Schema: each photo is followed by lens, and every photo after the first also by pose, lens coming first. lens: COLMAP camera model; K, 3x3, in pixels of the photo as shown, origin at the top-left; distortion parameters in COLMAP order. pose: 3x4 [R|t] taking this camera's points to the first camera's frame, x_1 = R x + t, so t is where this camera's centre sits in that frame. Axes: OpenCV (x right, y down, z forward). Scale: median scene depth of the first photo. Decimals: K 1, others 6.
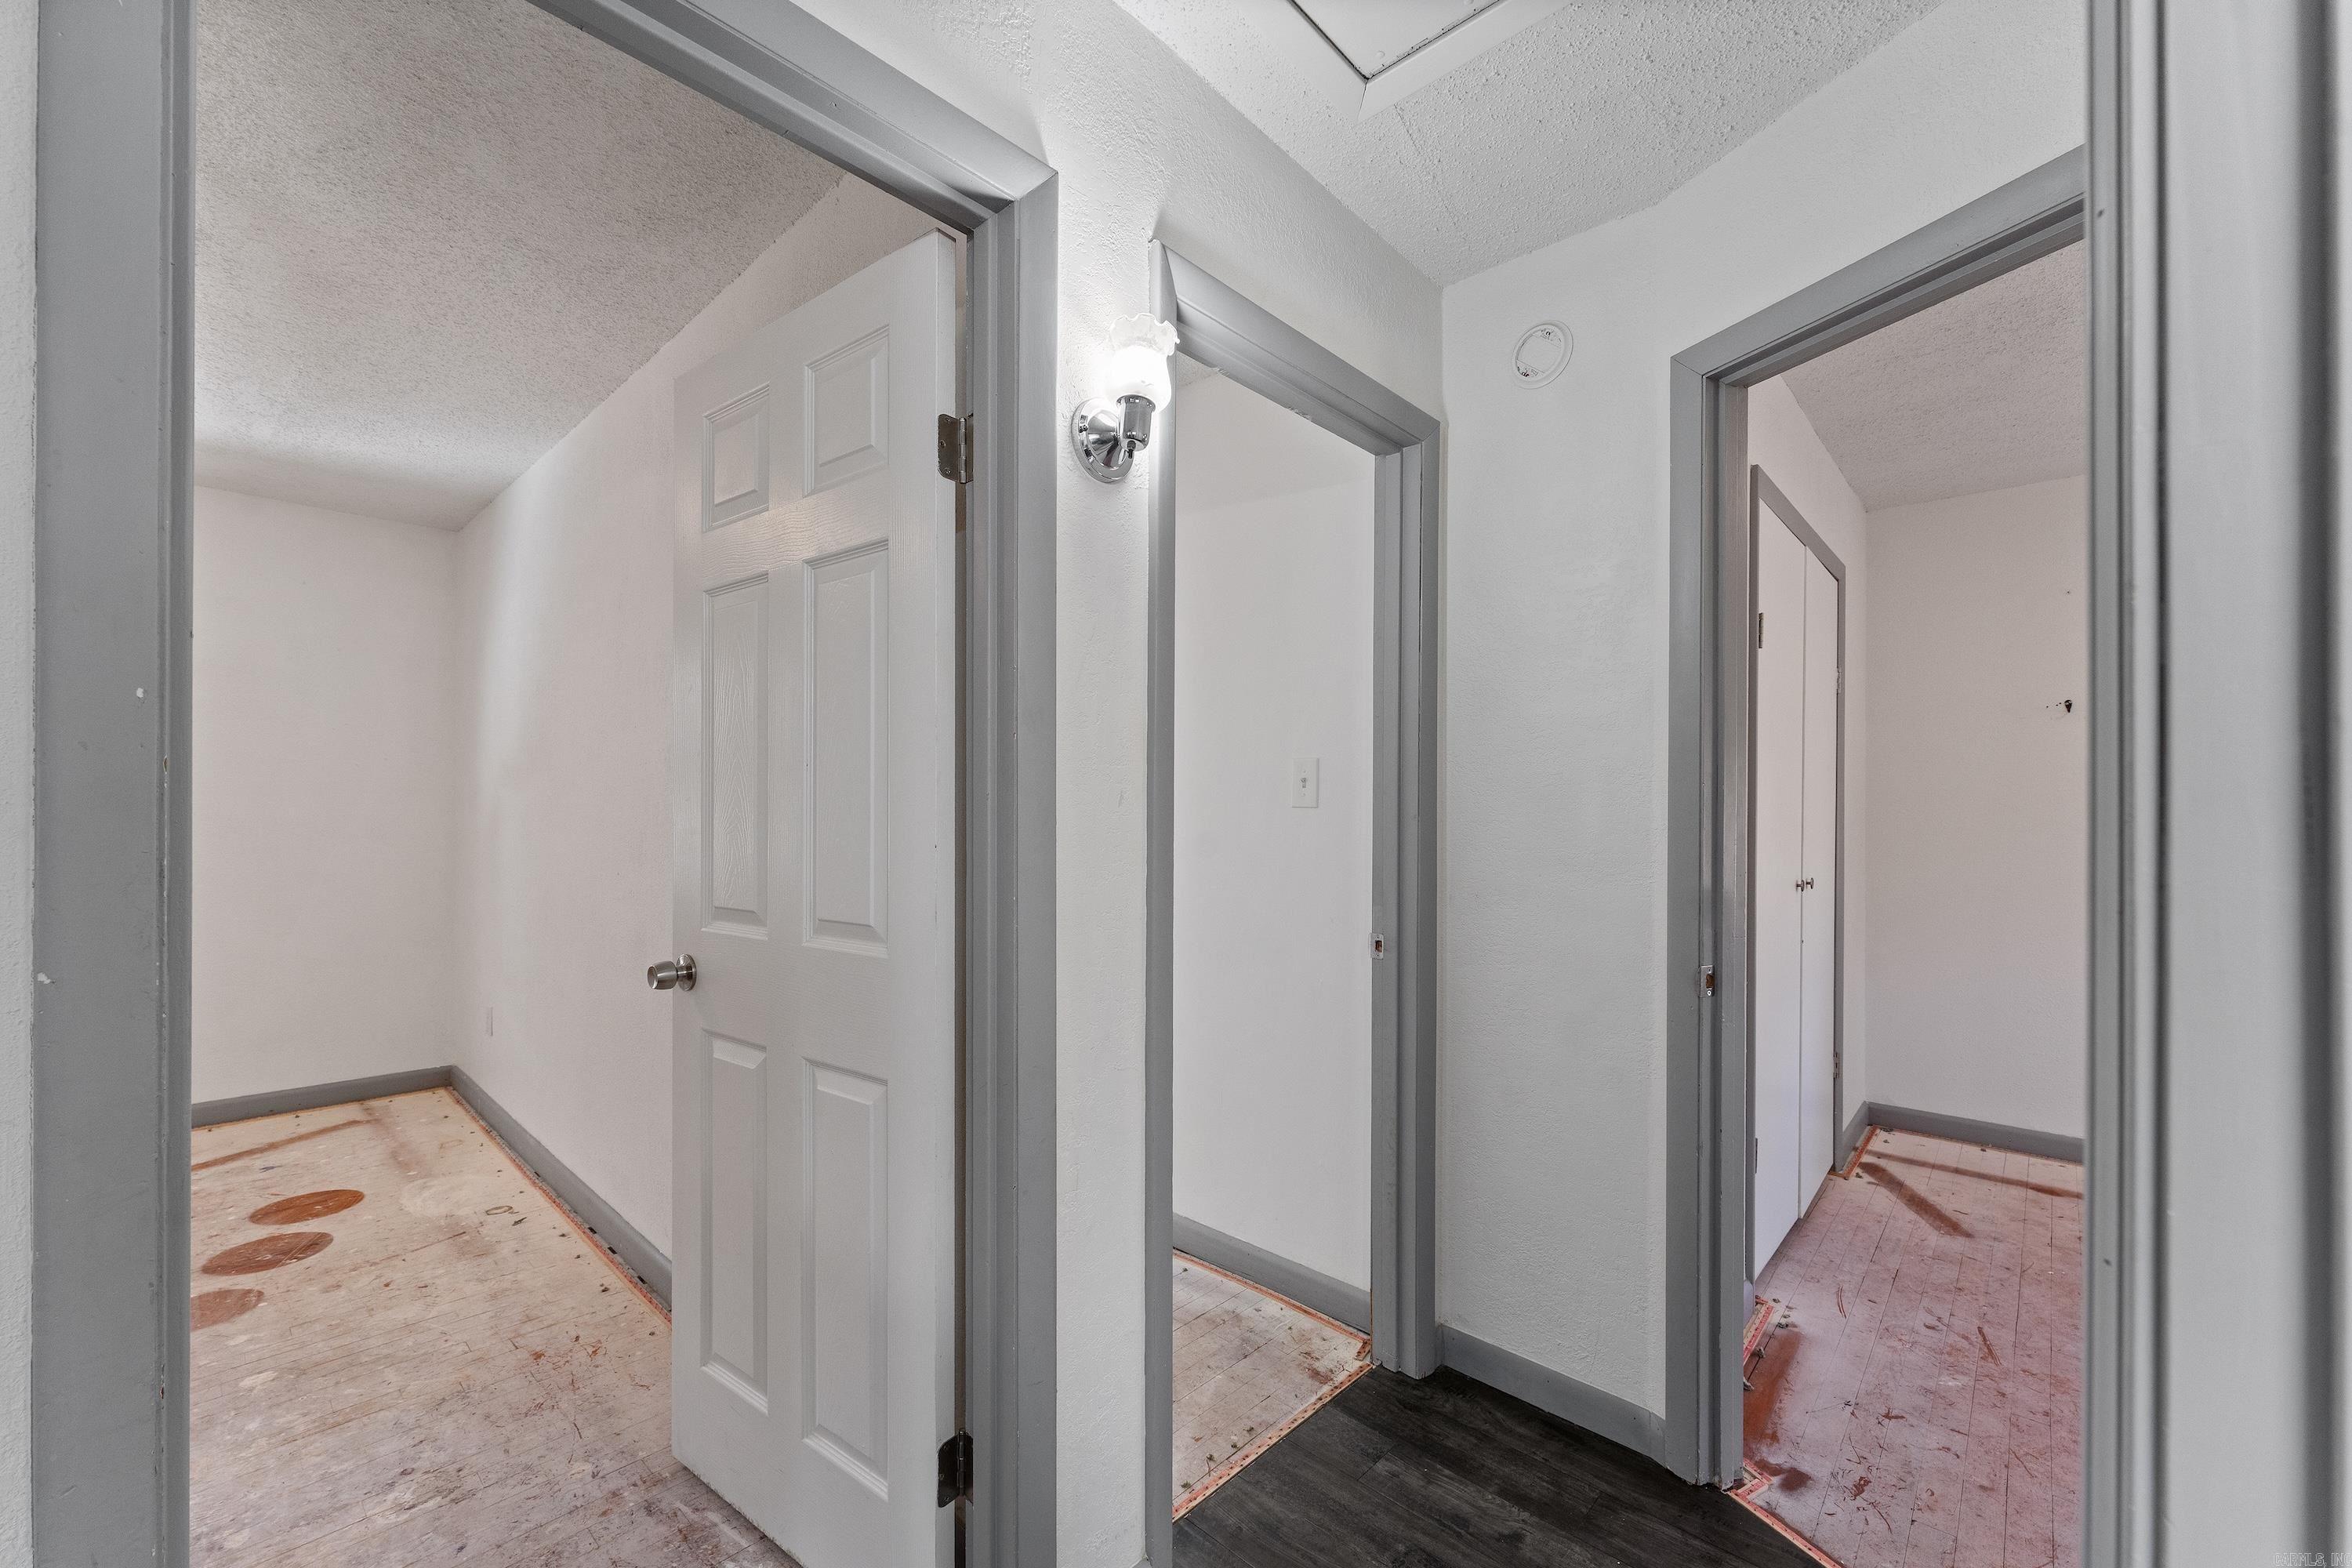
lens RADIAL K [[925.6, 0, 1181.4], [0, 925.6, 792.9], [0, 0, 1]] dist [-0.002358, 0.000012]
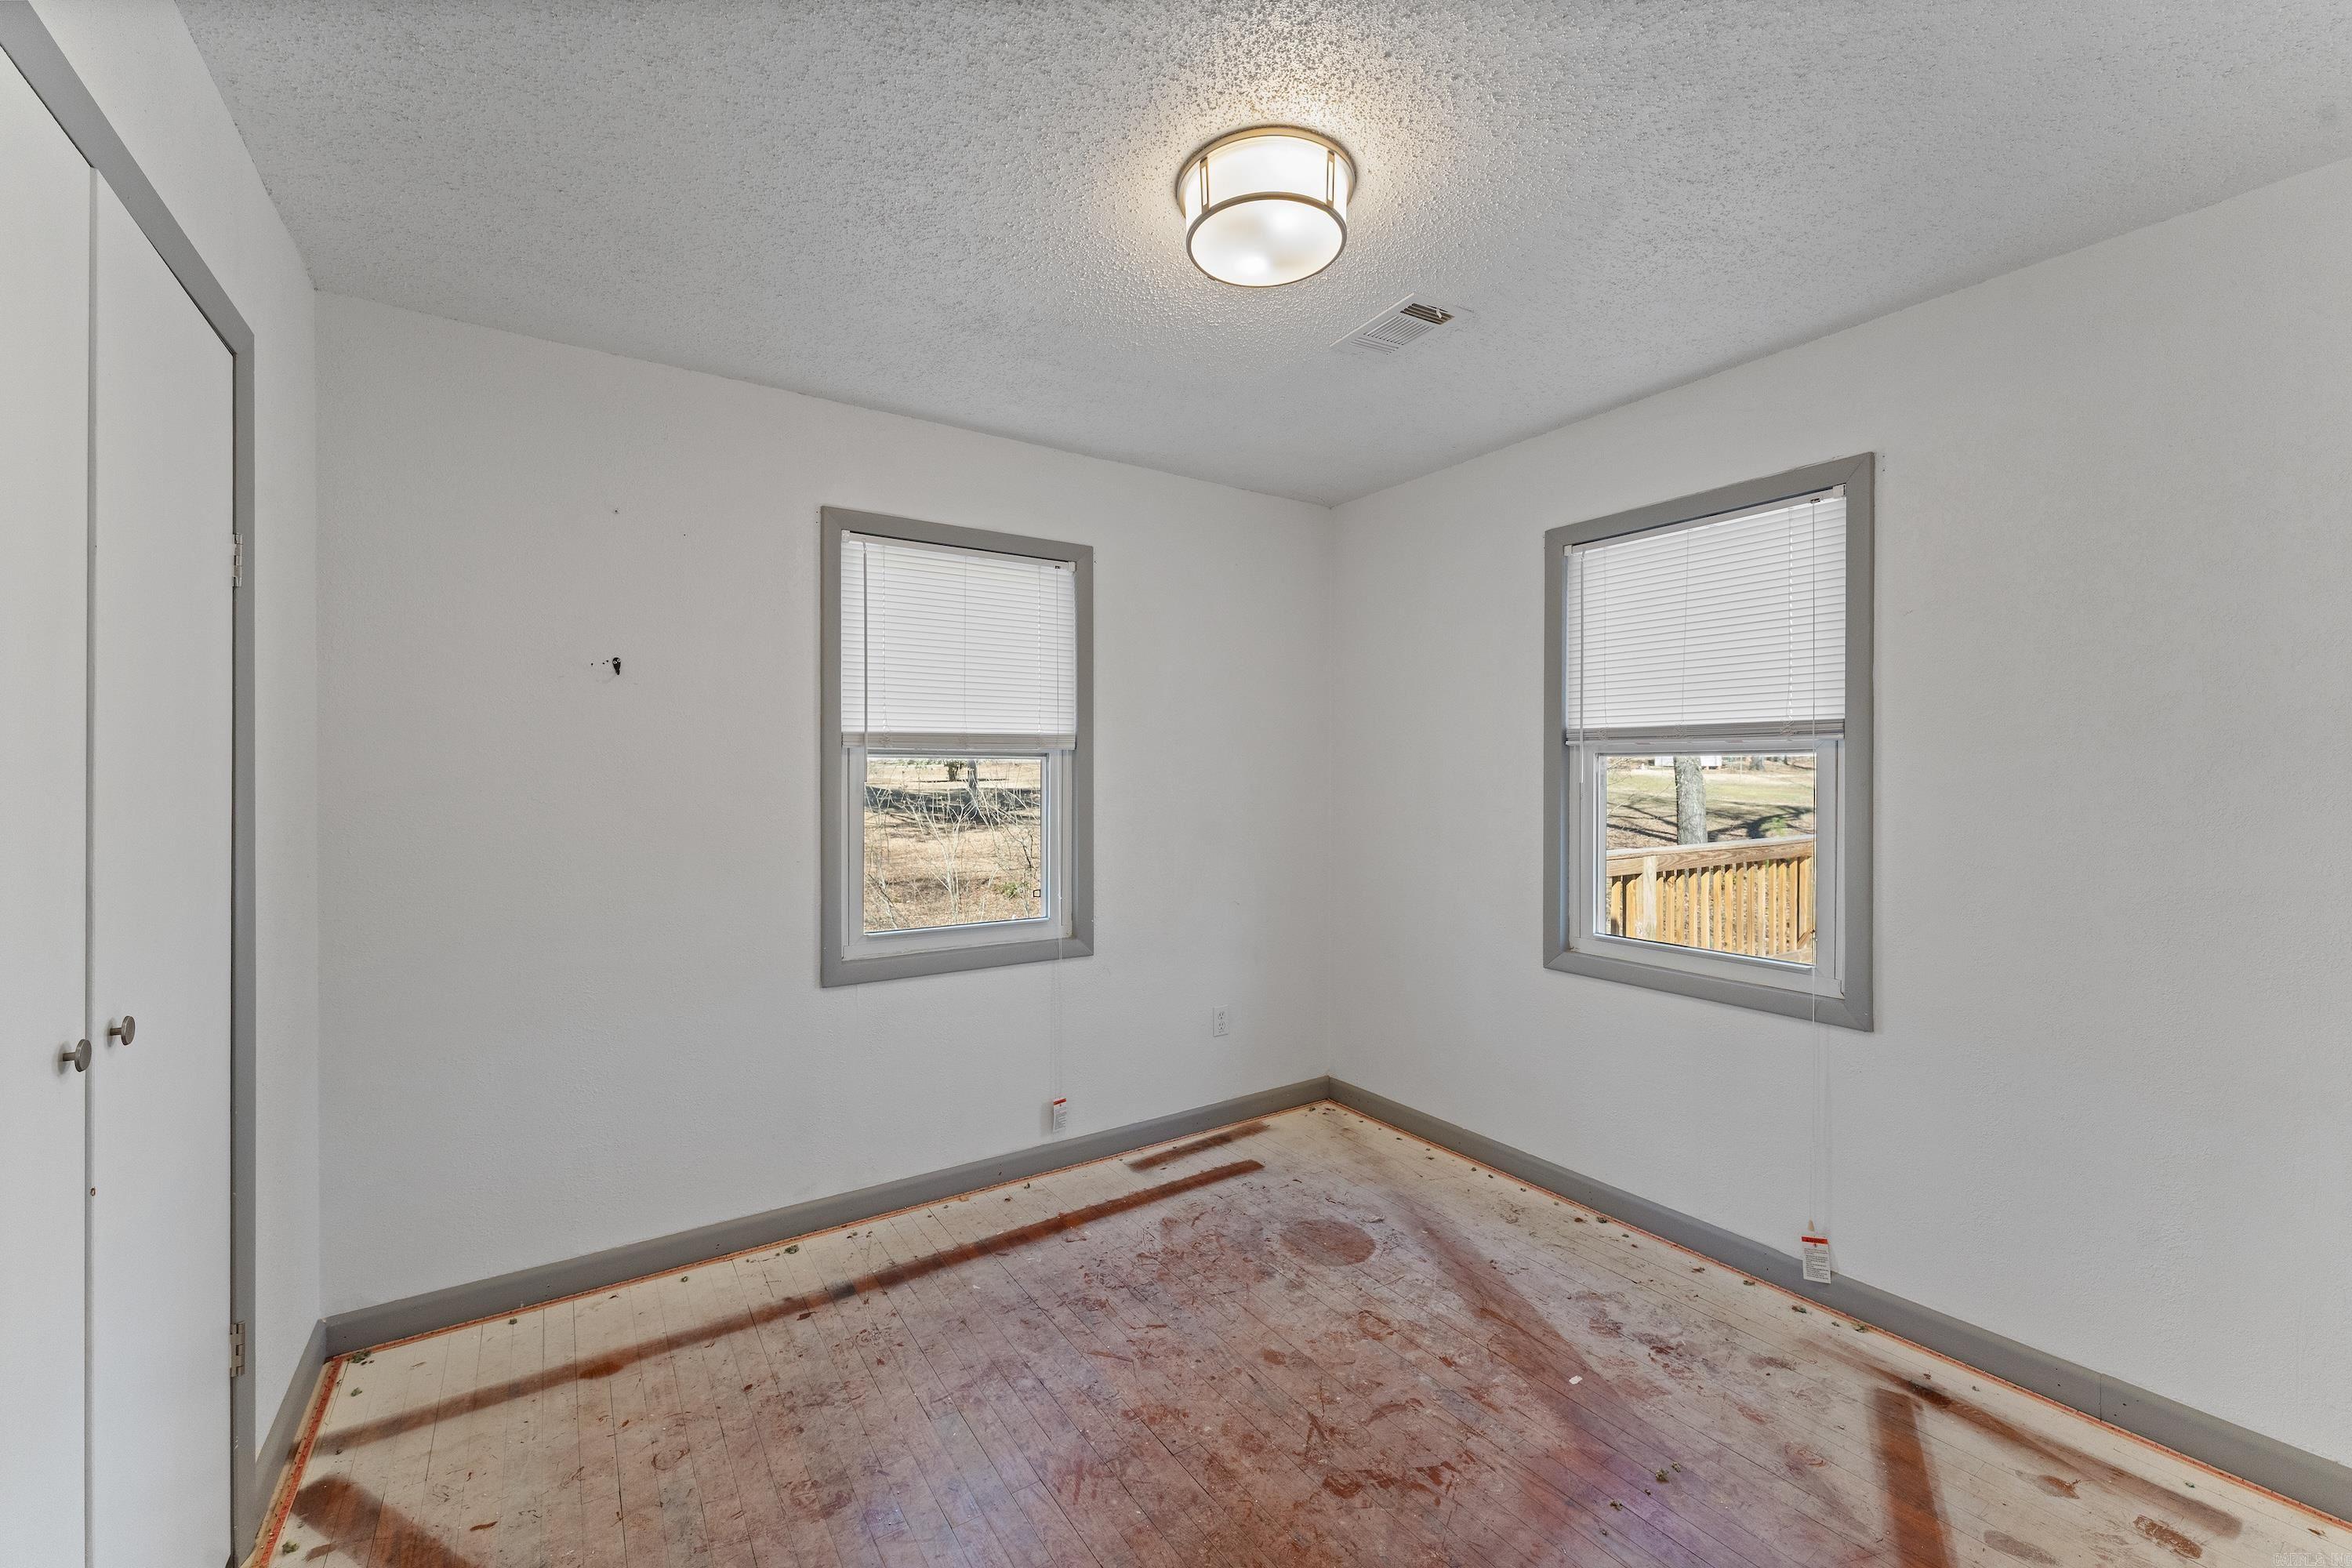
lens RADIAL K [[925.6, 0, 1179.3], [0, 925.6, 771.6], [0, 0, 1]] dist [-0.002358, 0.000012]
pose [[0.216164, -0.006417, 0.976336, 0.341049], [-0.003753, 0.999966, 0.007403, -0.016735], [-0.976350, -0.005265, 0.216132, 0.408354]]
